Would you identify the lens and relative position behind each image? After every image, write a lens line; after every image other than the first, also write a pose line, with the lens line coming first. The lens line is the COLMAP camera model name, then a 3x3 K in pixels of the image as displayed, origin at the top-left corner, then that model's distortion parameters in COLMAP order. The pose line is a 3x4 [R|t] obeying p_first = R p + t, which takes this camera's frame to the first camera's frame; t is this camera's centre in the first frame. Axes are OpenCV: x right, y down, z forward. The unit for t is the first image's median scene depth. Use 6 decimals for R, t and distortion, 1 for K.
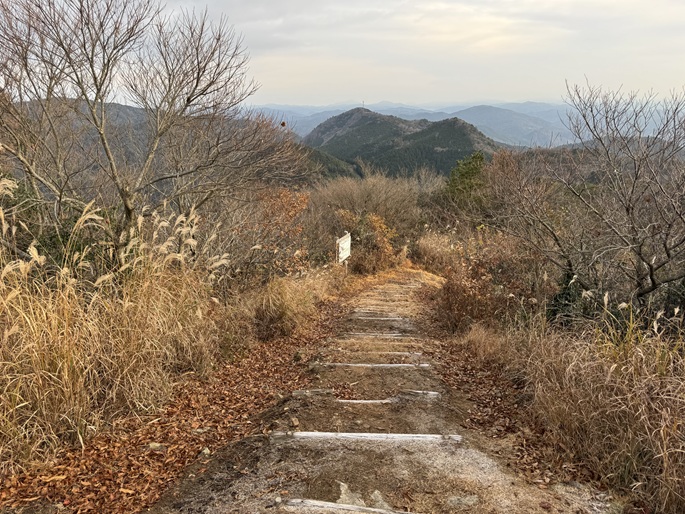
lens RADIAL K [[479.7, 0, 343.0], [0, 479.7, 255.6], [0, 0, 1]] dist [0.008316, 0.000001]
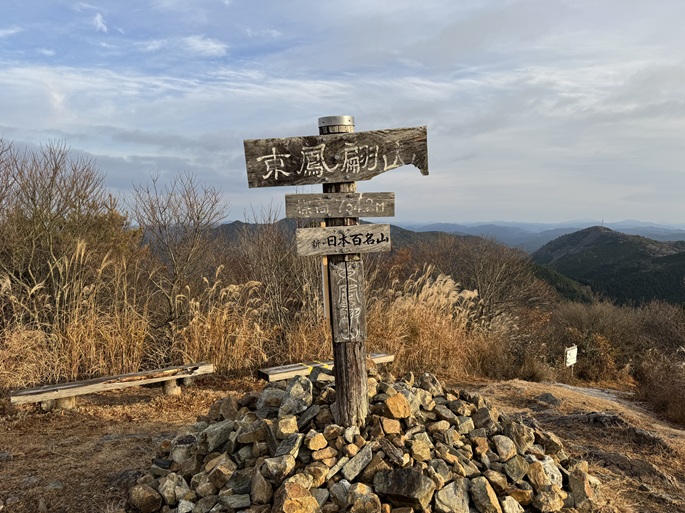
lens RADIAL K [[479.7, 0, 342.2], [0, 479.7, 256.5], [0, 0, 1]] dist [0.008316, 0.000001]
pose [[0.897887, 0.053232, -0.436995, 0.000094], [-0.150451, 0.969997, -0.190971, 0.048457], [0.413718, 0.237216, 0.878957, -0.355711]]
